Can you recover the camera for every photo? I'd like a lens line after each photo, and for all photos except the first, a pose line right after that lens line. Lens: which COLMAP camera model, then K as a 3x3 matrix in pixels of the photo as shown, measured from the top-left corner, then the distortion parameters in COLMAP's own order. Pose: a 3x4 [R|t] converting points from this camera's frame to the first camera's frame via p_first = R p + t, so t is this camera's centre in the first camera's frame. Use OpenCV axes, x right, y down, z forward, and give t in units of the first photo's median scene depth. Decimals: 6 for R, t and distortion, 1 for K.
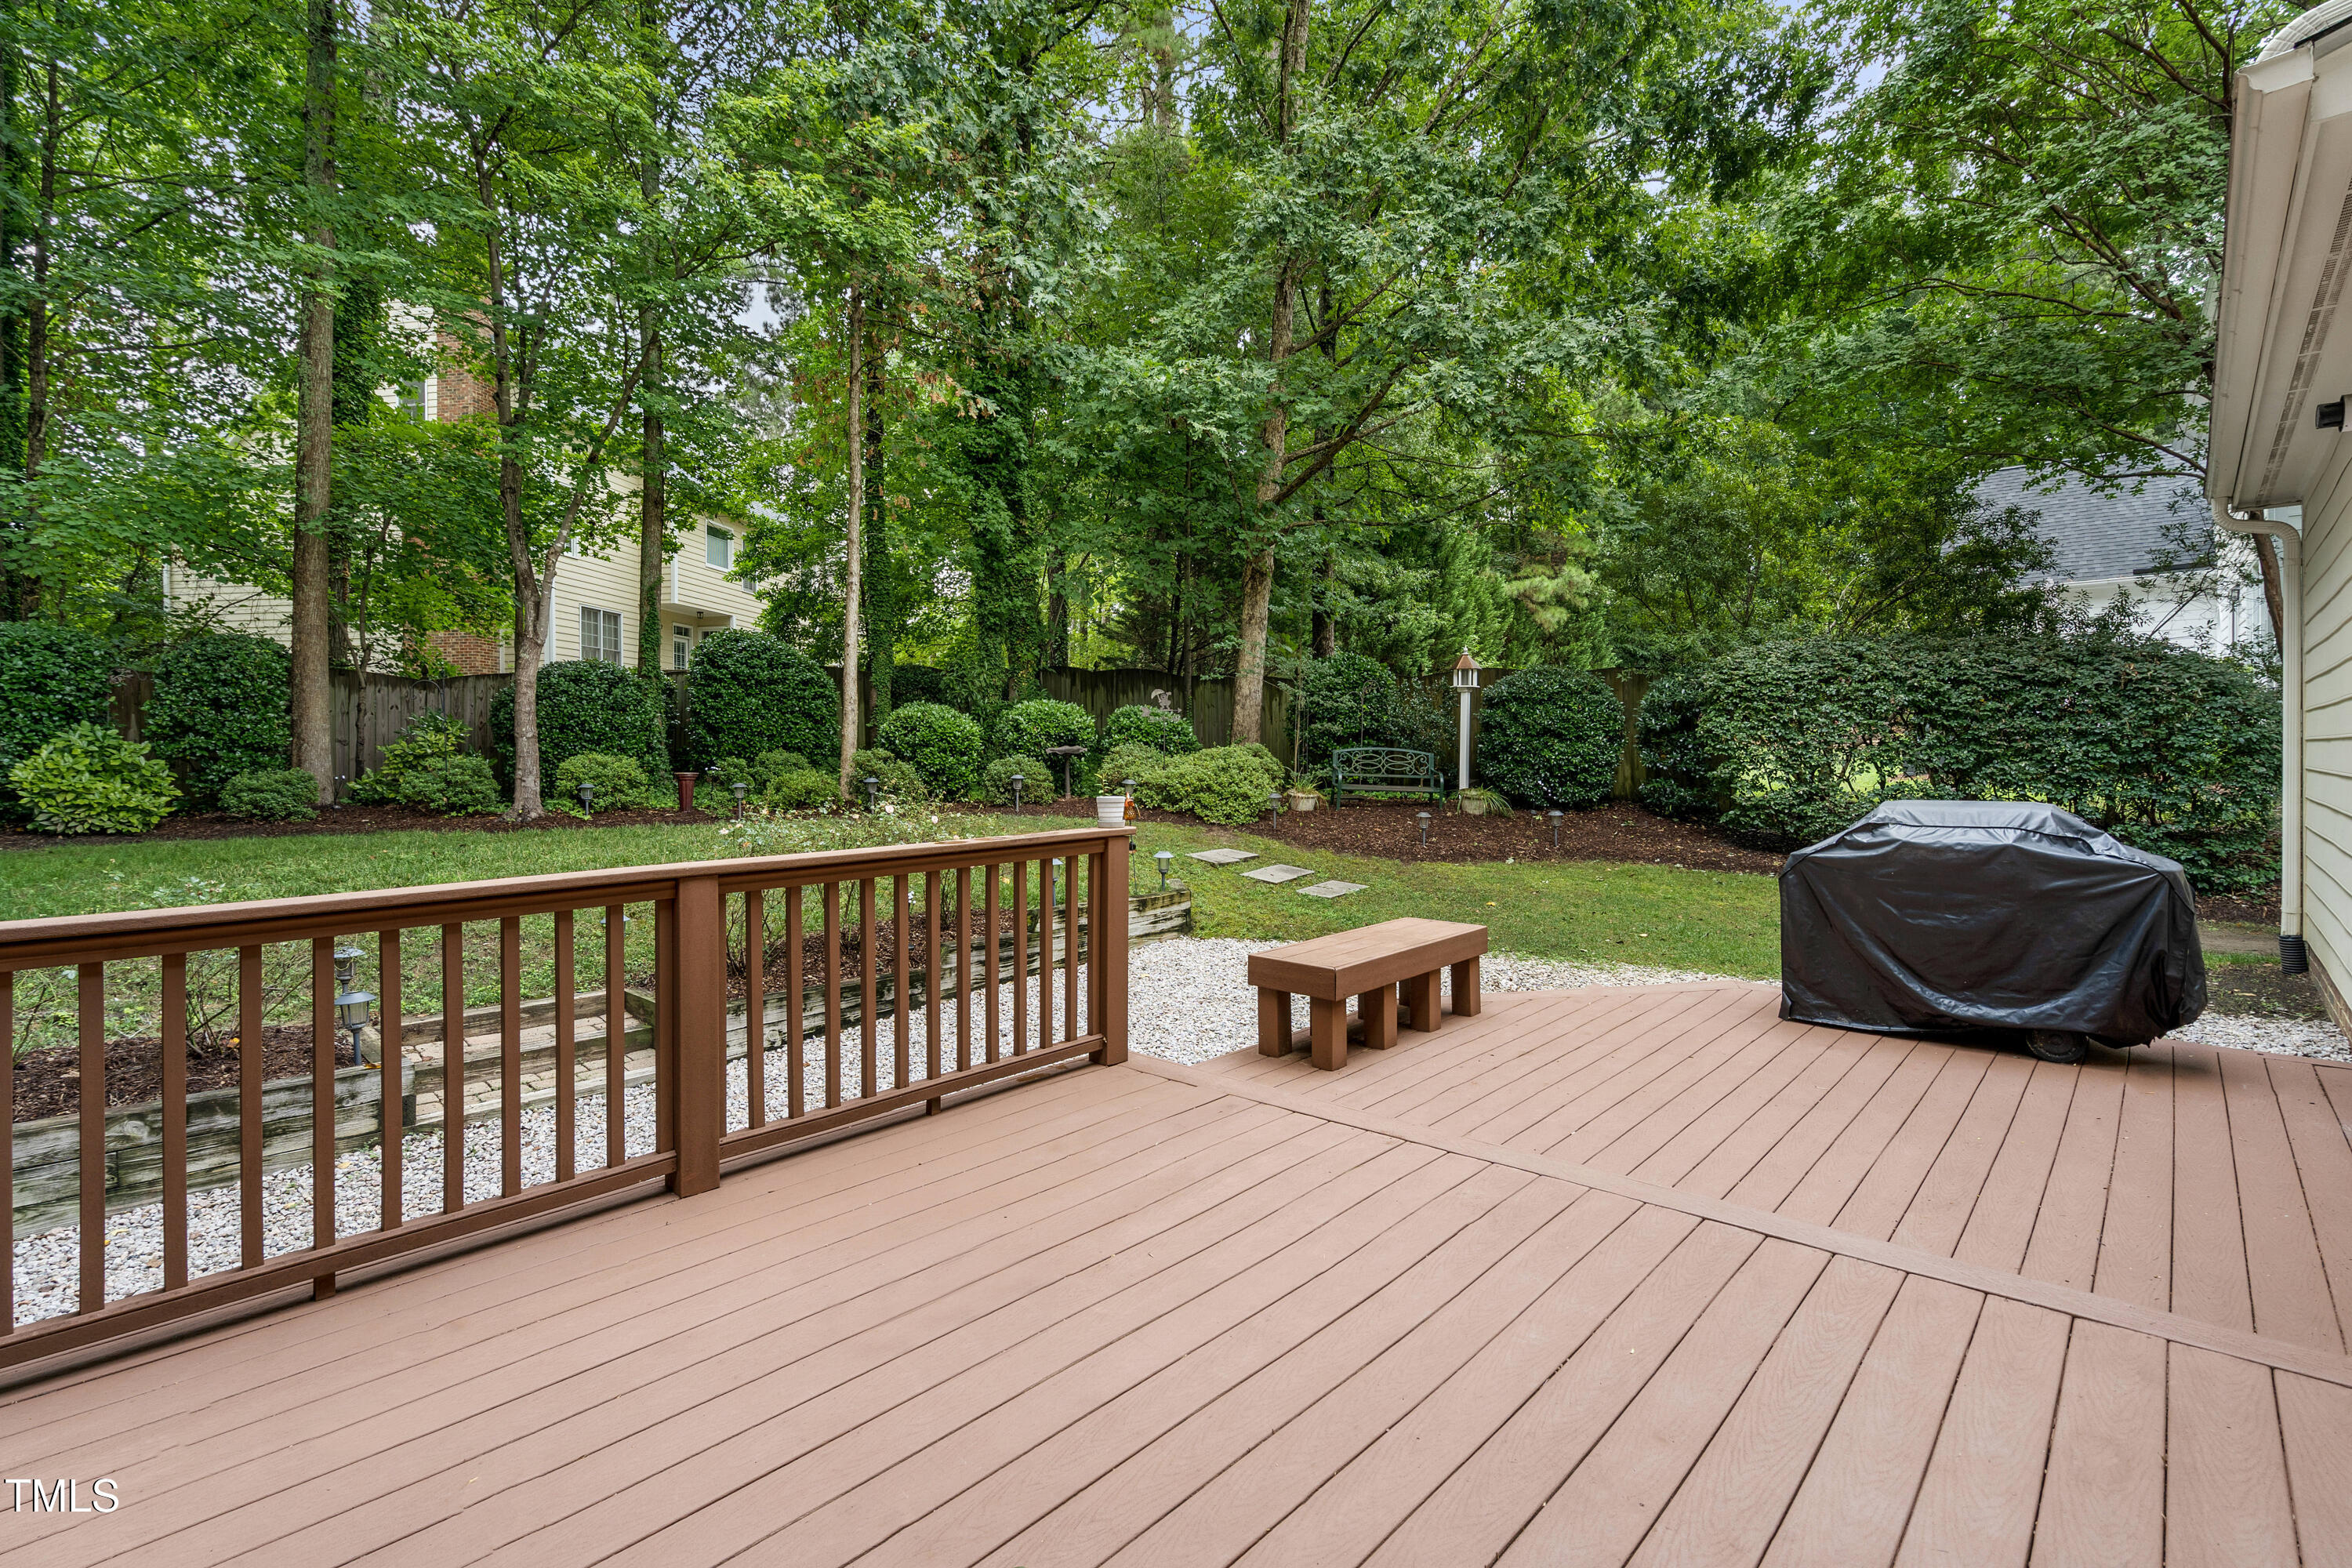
lens RADIAL K [[1075.0, 0, 1179.0], [0, 1075.0, 752.9], [0, 0, 1]] dist [-0.004335, 0.000392]
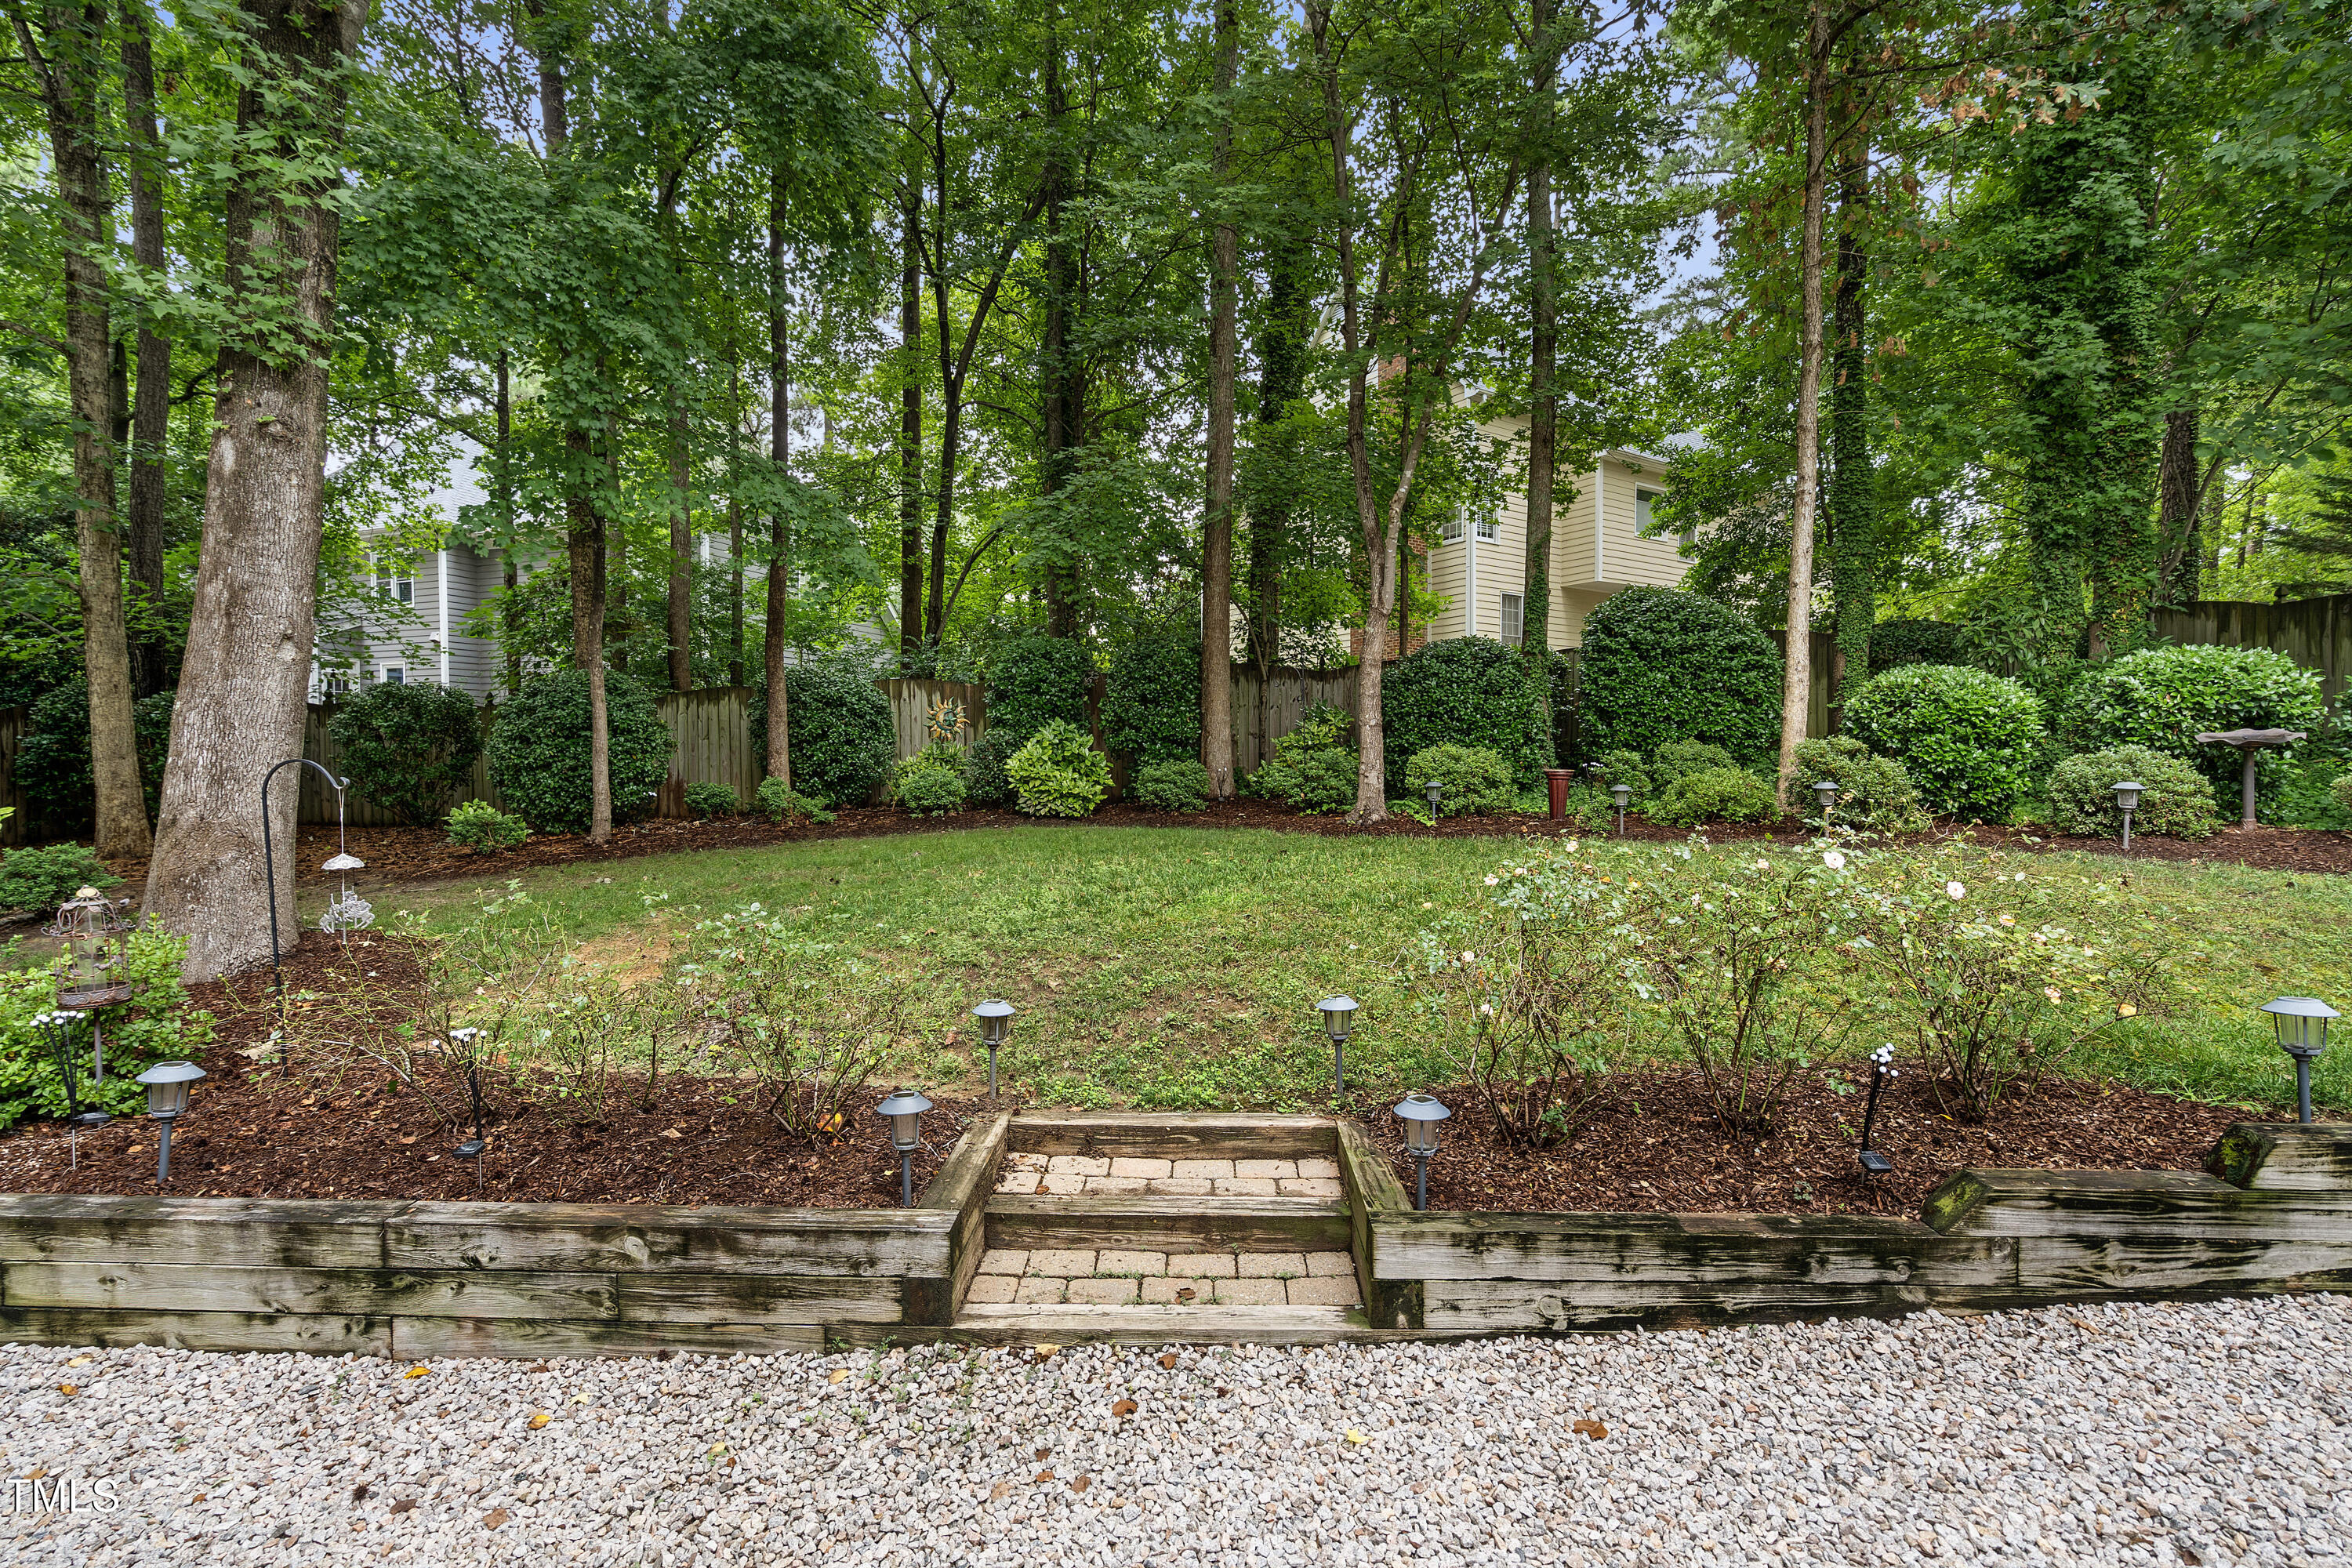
lens RADIAL K [[1075.0, 0, 1166.9], [0, 1075.0, 793.2], [0, 0, 1]] dist [-0.004335, 0.000392]
pose [[0.664205, 0.030628, -0.746923, -0.063335], [0.000185, 0.999154, 0.041135, 0.003206], [0.747550, -0.027460, 0.663637, 0.259201]]
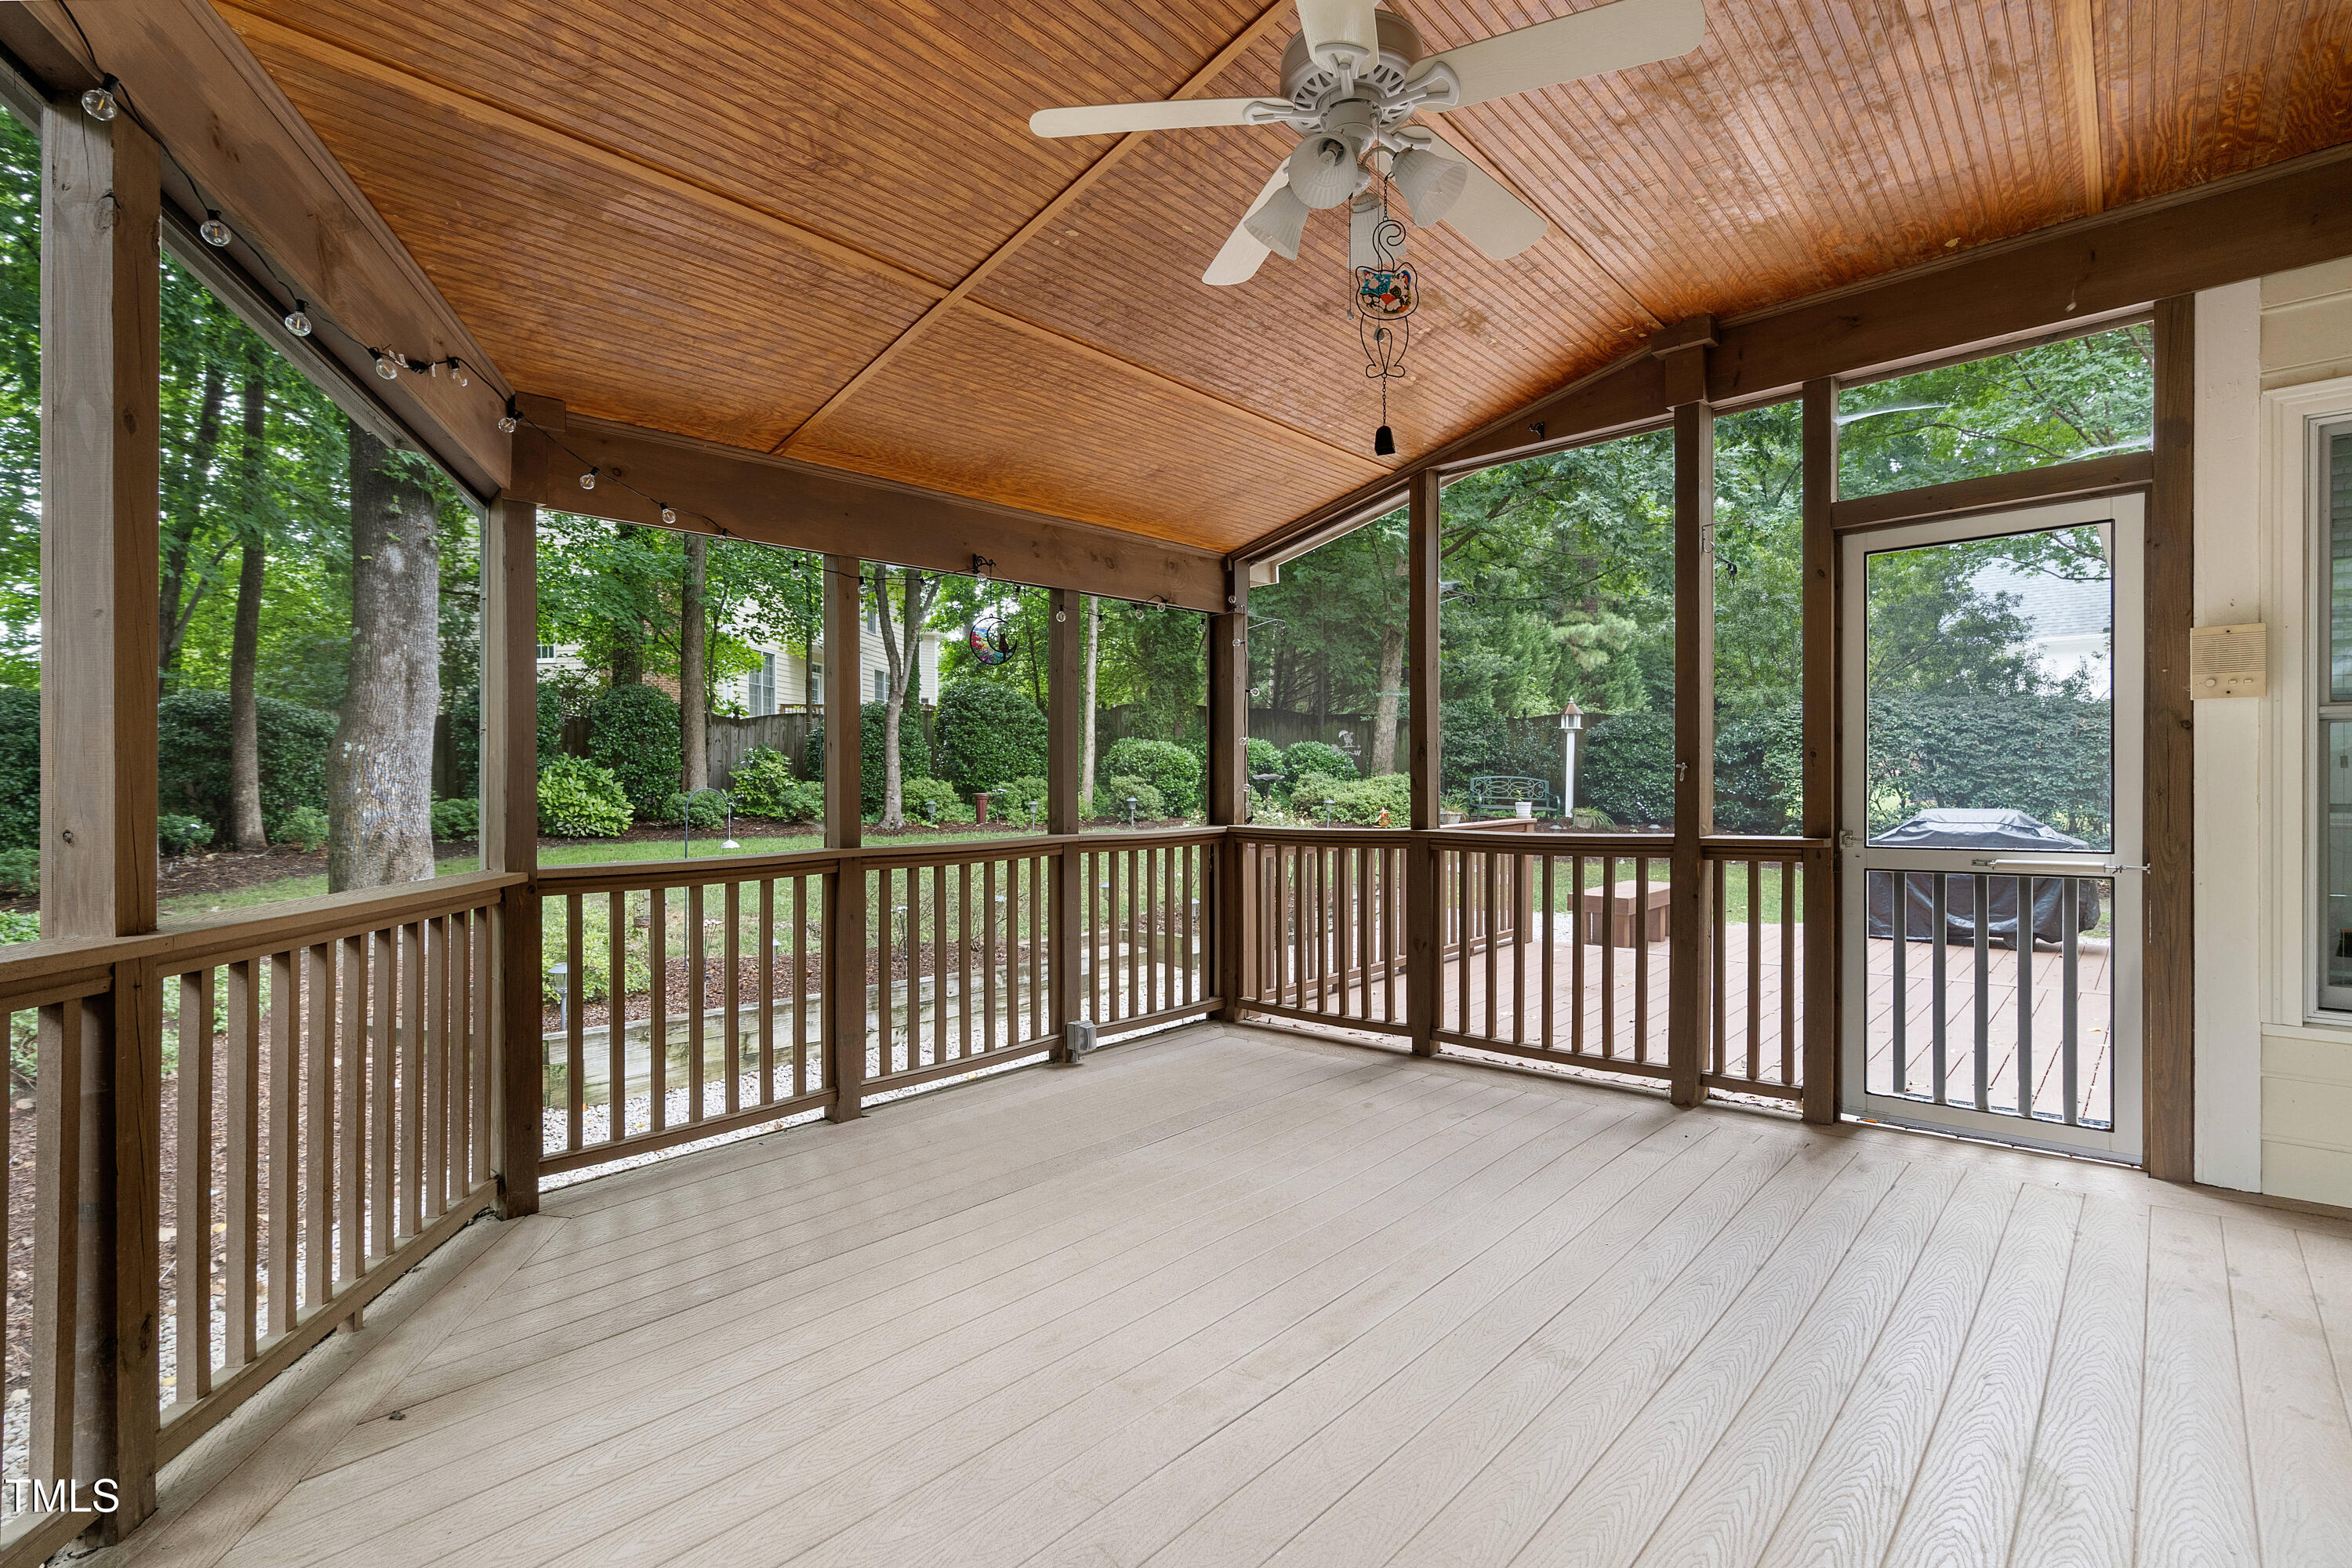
lens RADIAL K [[1075.0, 0, 1185.4], [0, 1075.0, 785.4], [0, 0, 1]] dist [-0.004335, 0.000392]
pose [[0.999950, 0.003883, 0.009230, -0.213865], [-0.003933, 0.999978, 0.005393, 0.000737], [-0.009209, -0.005429, 0.999943, -0.280256]]
